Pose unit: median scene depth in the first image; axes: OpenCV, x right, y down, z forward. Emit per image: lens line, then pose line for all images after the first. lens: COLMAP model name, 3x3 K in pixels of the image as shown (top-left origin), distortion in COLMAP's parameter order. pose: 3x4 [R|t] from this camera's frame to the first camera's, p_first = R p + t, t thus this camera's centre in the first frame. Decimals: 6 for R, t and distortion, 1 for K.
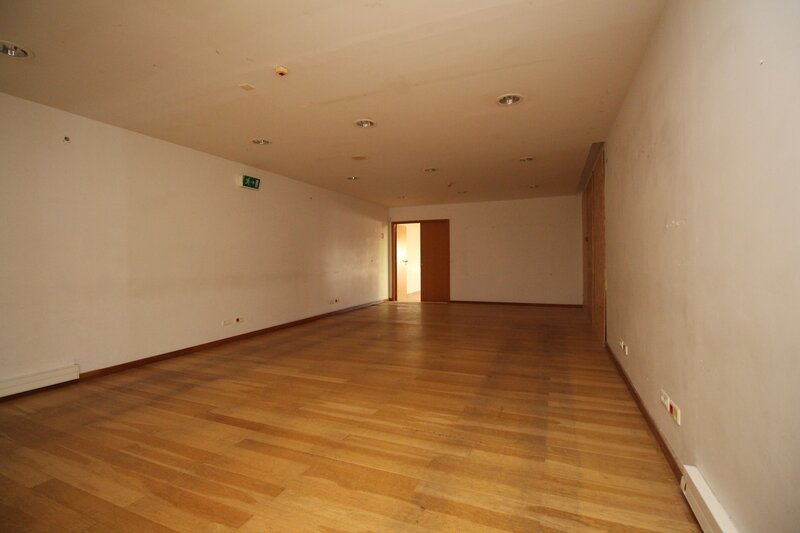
lens RADIAL K [[370.7, 0, 400.2], [0, 370.7, 262.7], [0, 0, 1]] dist [-0.014534, -0.004643]
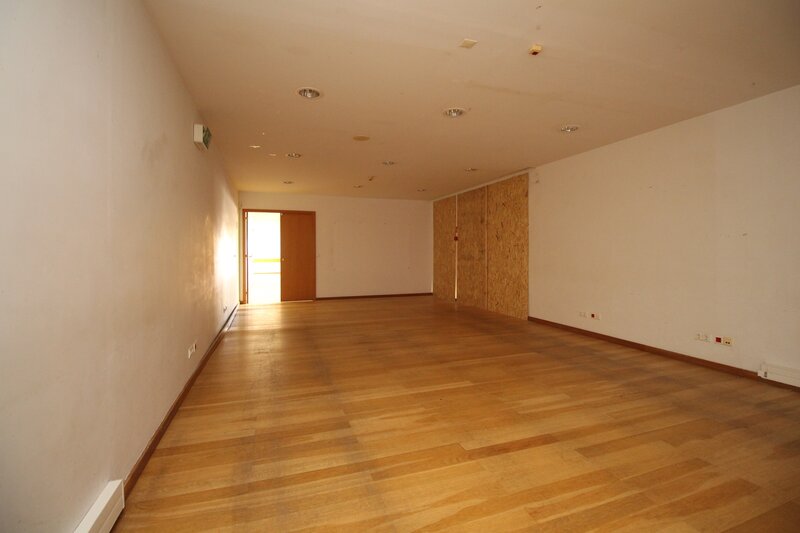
lens RADIAL K [[370.7, 0, 401.0], [0, 370.7, 266.9], [0, 0, 1]] dist [-0.014534, -0.004643]
pose [[0.741760, -0.018429, 0.670412, -0.965556], [0.000848, 0.999647, 0.026541, -0.005288], [-0.670665, -0.019119, 0.741514, 0.437862]]
